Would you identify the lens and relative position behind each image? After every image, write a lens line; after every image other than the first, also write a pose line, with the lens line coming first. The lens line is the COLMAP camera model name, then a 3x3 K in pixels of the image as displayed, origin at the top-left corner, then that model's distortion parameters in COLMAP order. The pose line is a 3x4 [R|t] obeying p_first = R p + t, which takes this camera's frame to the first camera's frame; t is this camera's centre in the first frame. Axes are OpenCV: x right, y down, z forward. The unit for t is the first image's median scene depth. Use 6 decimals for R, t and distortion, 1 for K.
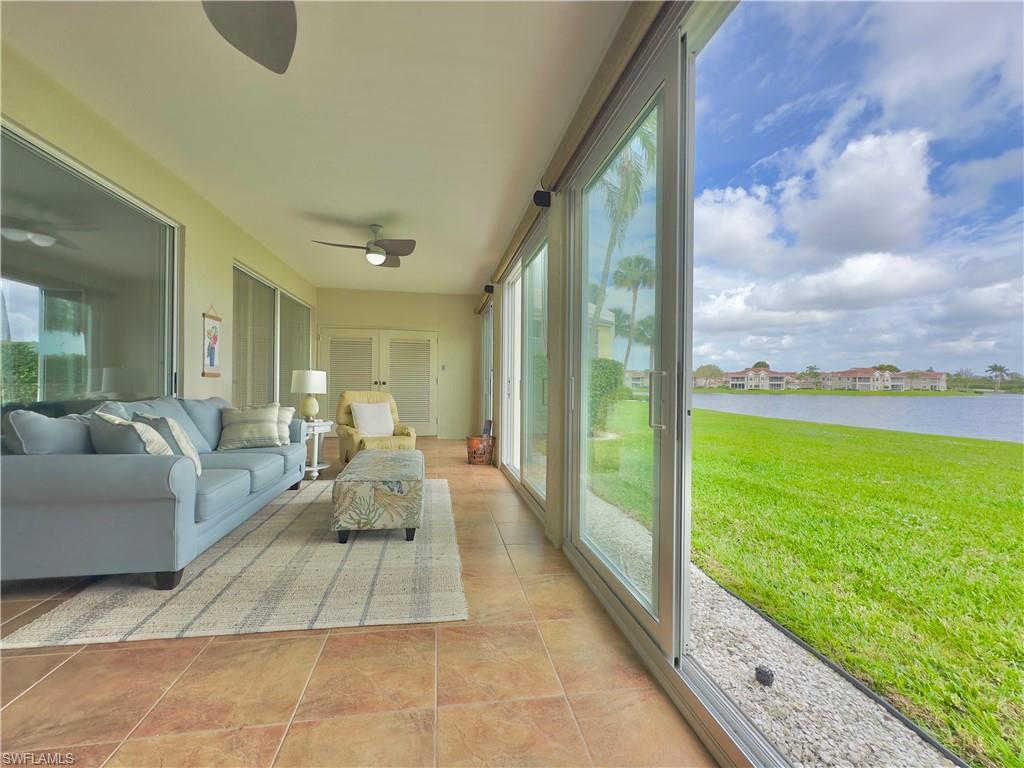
lens RADIAL K [[407.6, 0, 509.0], [0, 407.6, 383.1], [0, 0, 1]] dist [-0.001295, 0.000392]
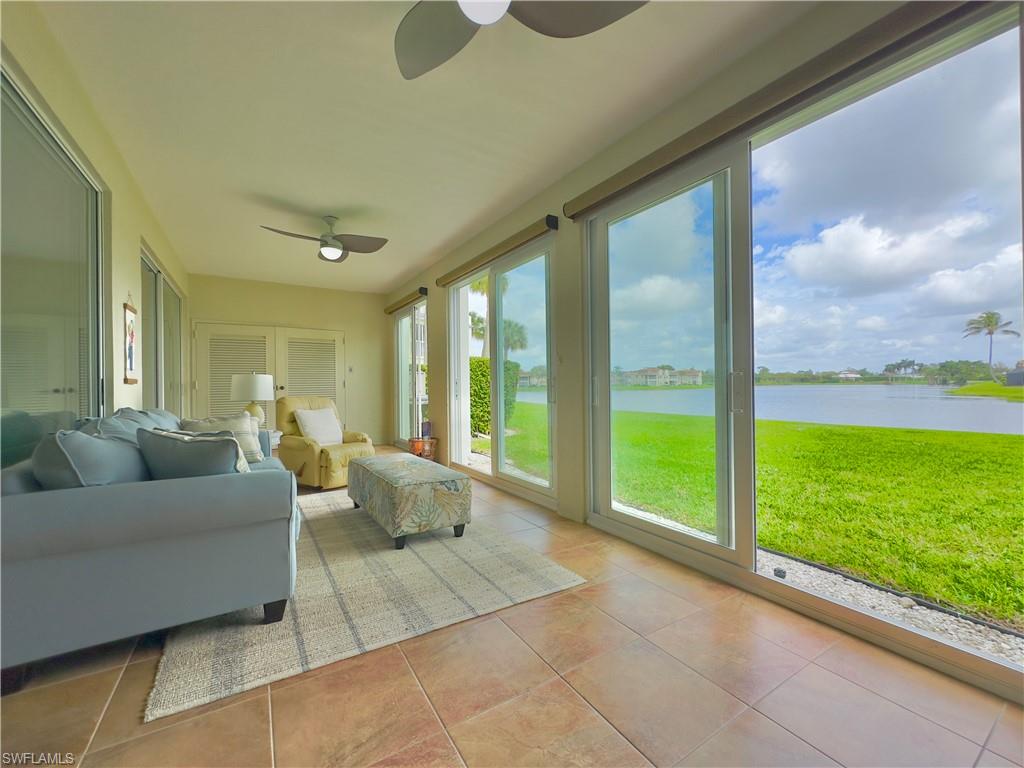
lens RADIAL K [[407.6, 0, 509.7], [0, 407.6, 383.6], [0, 0, 1]] dist [-0.001295, 0.000392]
pose [[0.926972, -0.018812, 0.374659, -0.284561], [0.019051, 0.999814, 0.003064, -0.003204], [-0.374646, 0.004298, 0.927158, -0.009479]]
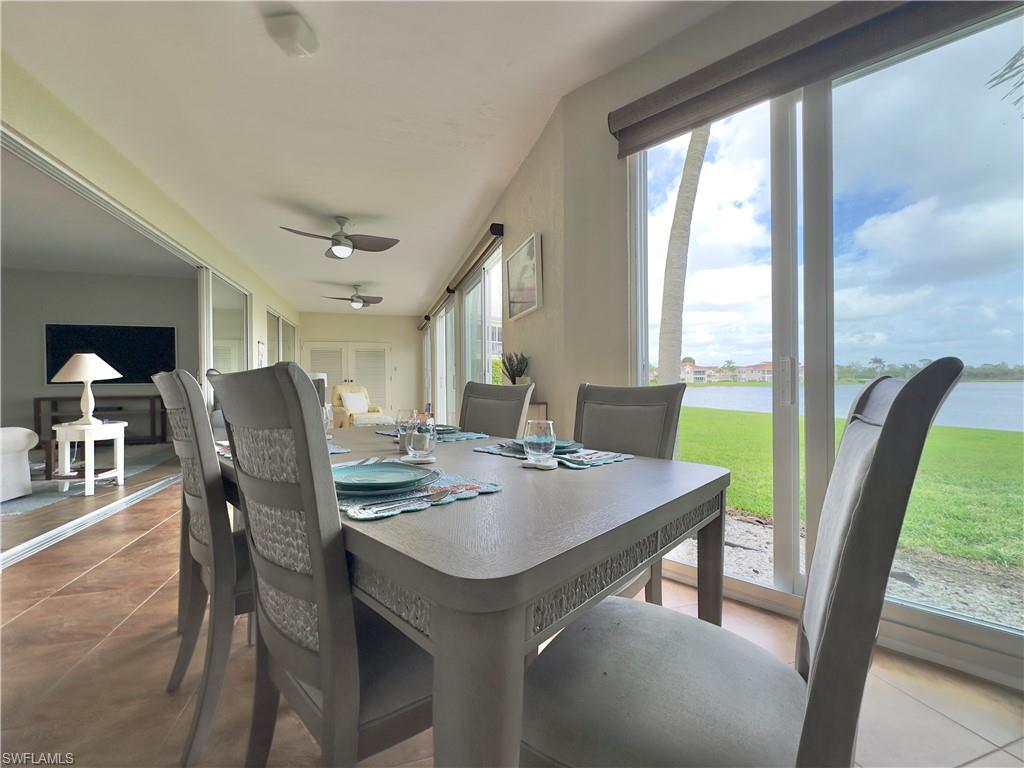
lens RADIAL K [[407.6, 0, 509.7], [0, 407.6, 384.7], [0, 0, 1]] dist [-0.001295, 0.000392]
pose [[0.990554, -0.019028, 0.135799, 0.055773], [0.017620, 0.999778, 0.011563, 0.009604], [-0.135989, -0.009061, 0.990669, -0.690421]]
